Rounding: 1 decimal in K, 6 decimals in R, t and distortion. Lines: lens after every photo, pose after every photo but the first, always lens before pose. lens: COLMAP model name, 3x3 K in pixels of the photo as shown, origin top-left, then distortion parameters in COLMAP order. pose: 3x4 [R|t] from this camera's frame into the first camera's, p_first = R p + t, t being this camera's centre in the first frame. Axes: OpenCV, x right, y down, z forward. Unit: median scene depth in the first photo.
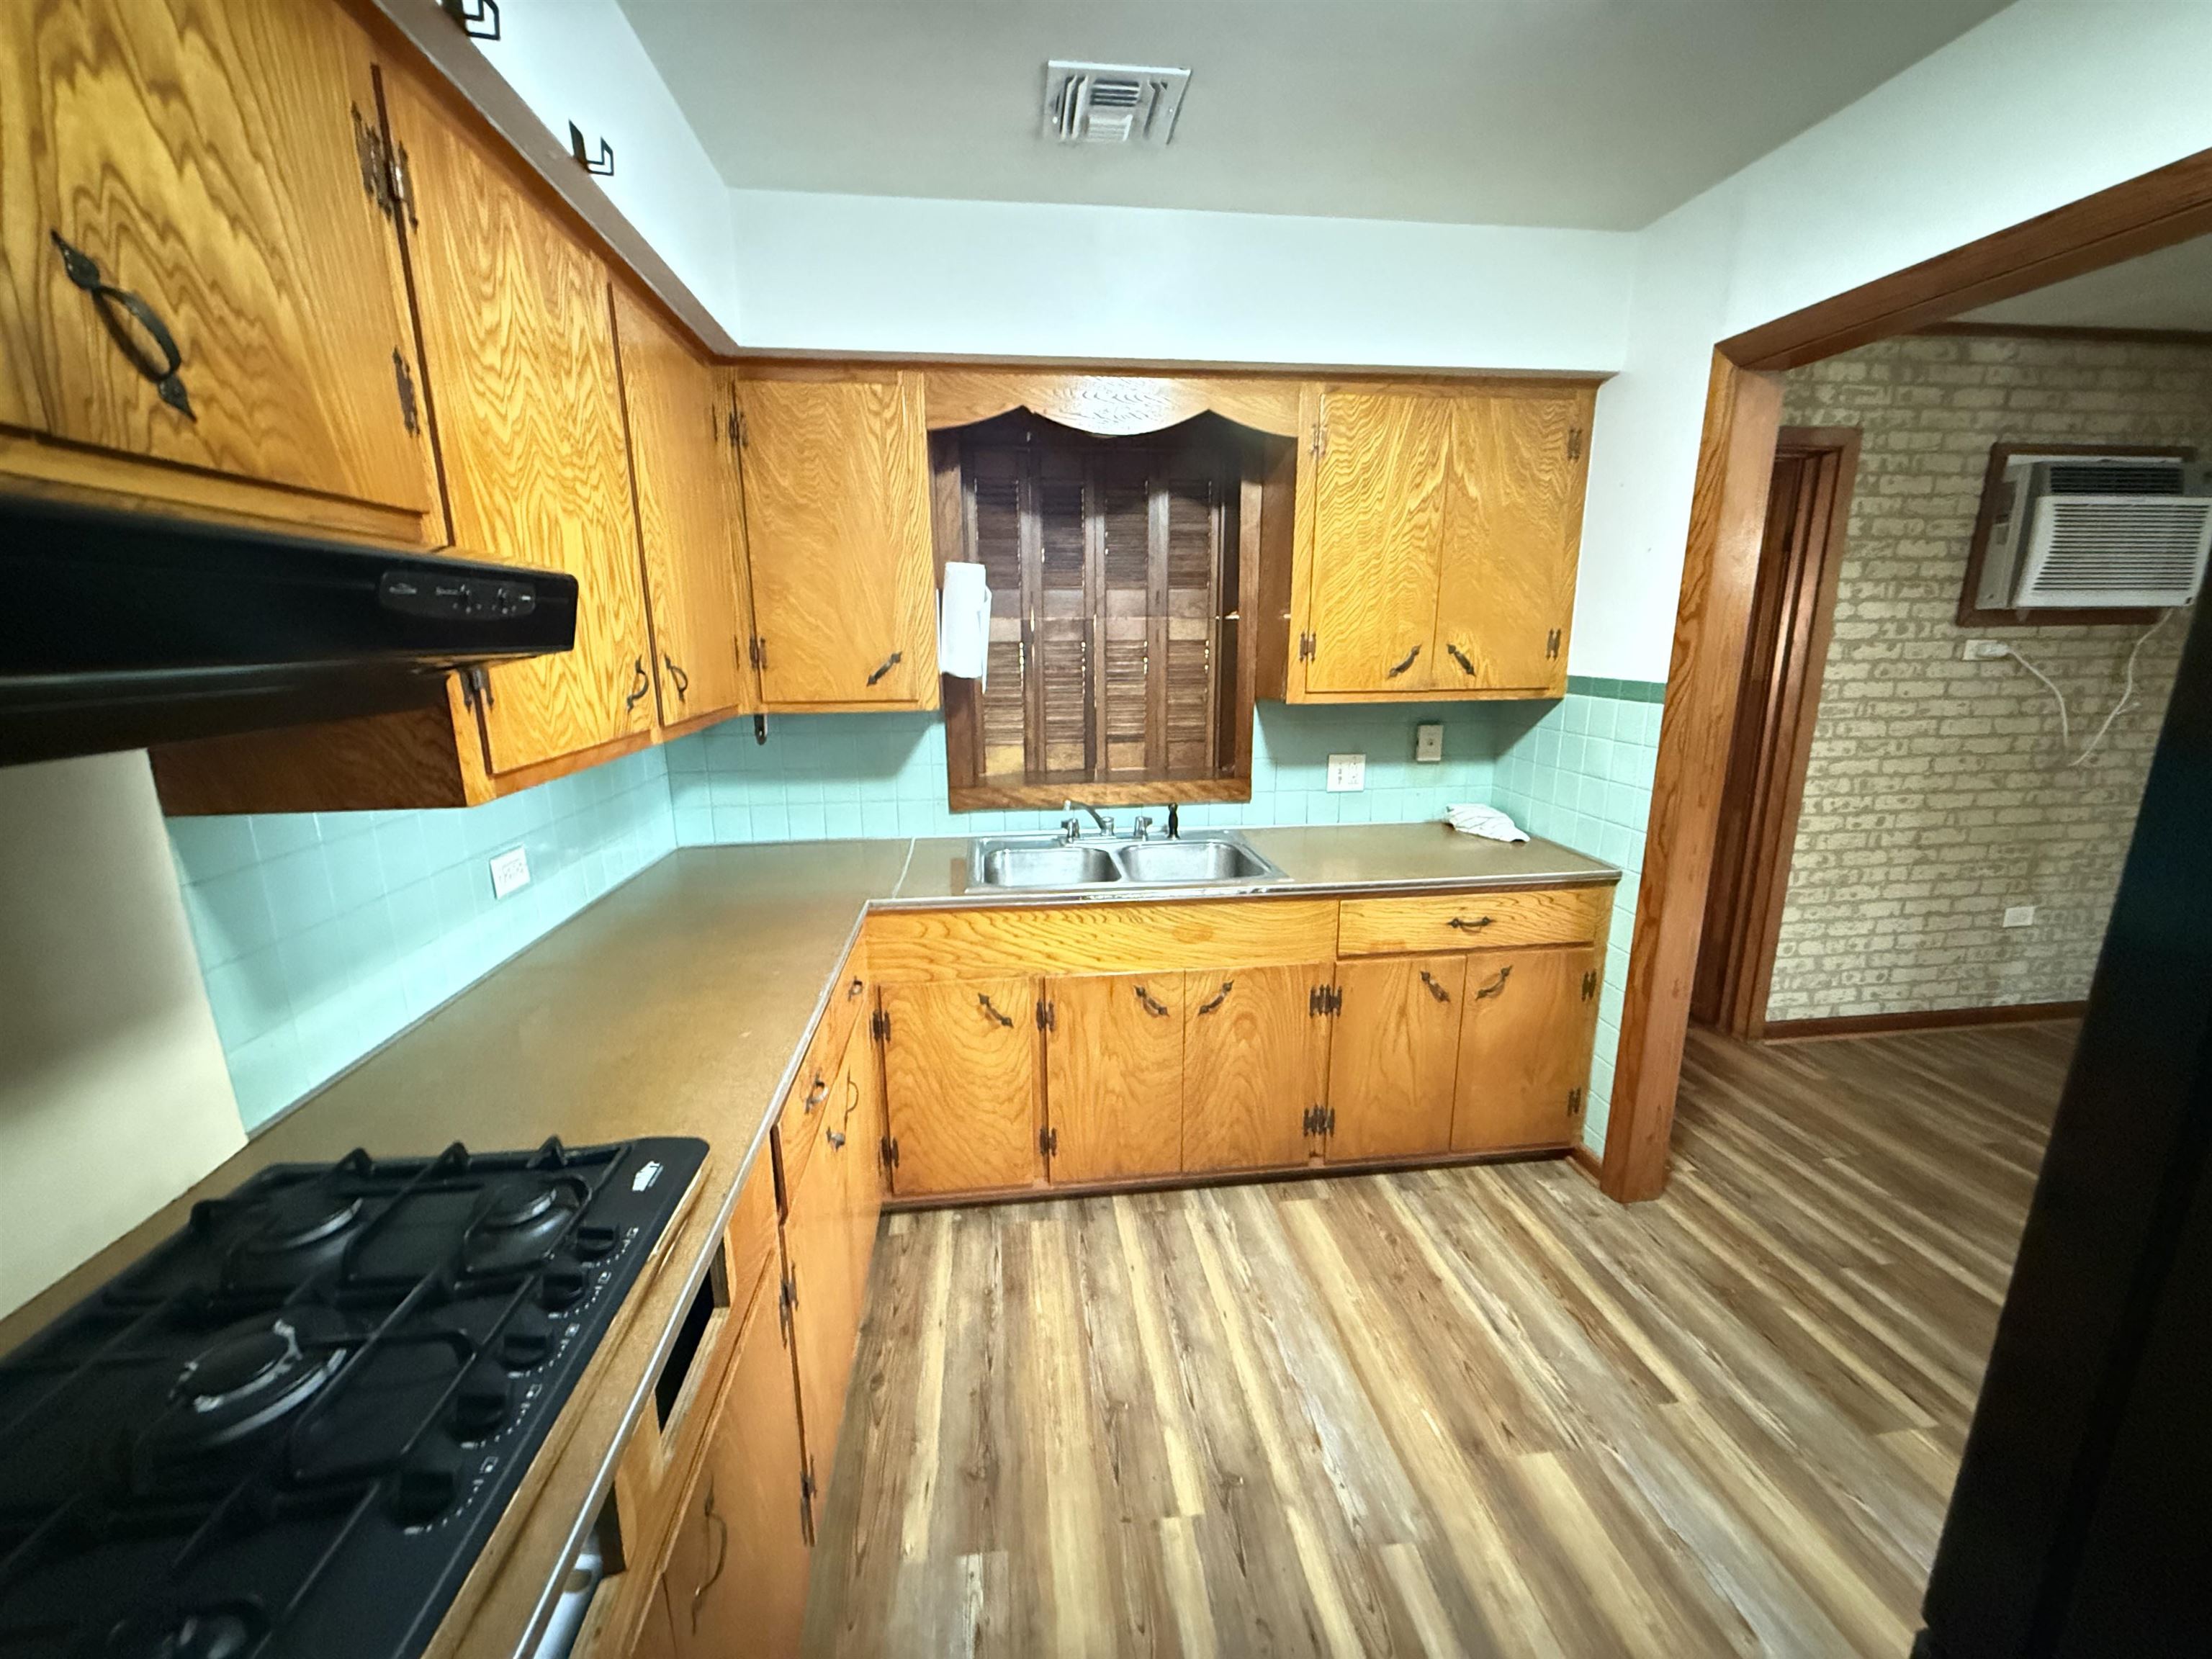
lens RADIAL K [[881.7, 0, 1102.4], [0, 881.7, 830.3], [0, 0, 1]] dist [0.000188, 0.000154]
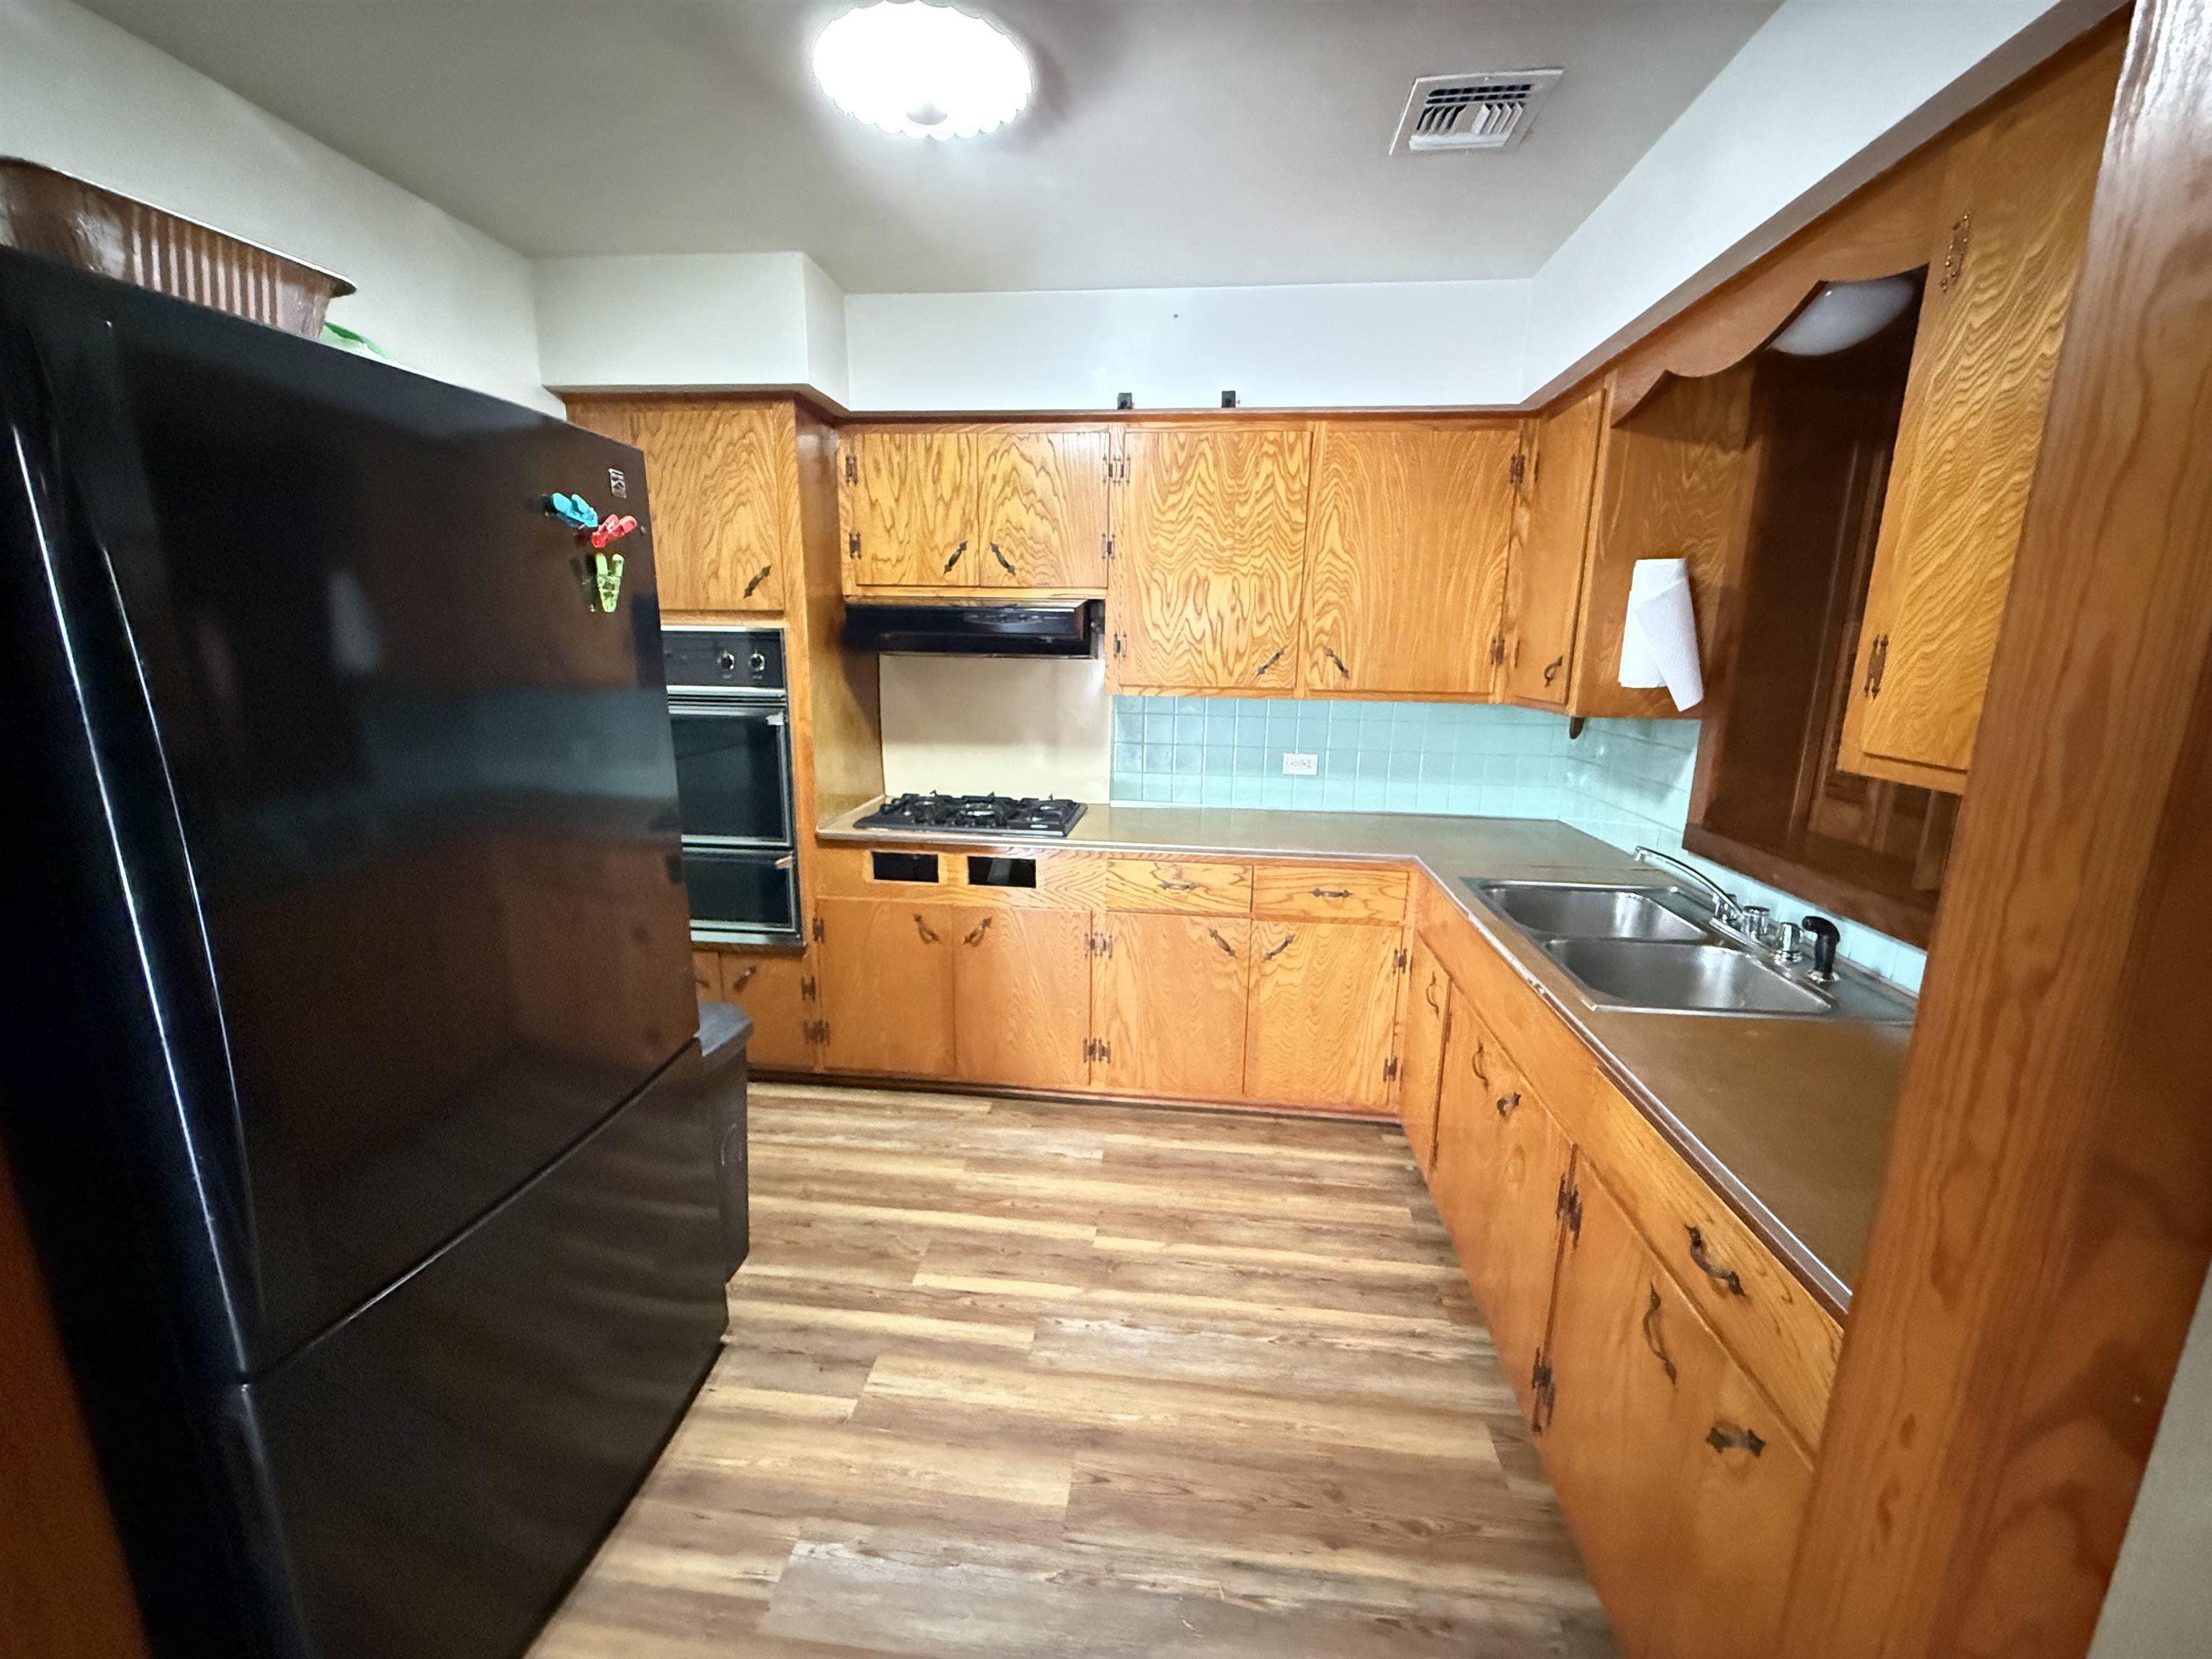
lens RADIAL K [[881.7, 0, 1102.4], [0, 881.7, 830.3], [0, 0, 1]] dist [0.000188, 0.000154]
pose [[-0.227106, 0.211063, -0.950723, 1.117070], [-0.227360, 0.937765, 0.262498, -0.197780], [0.946958, 0.275771, -0.164985, 0.896391]]
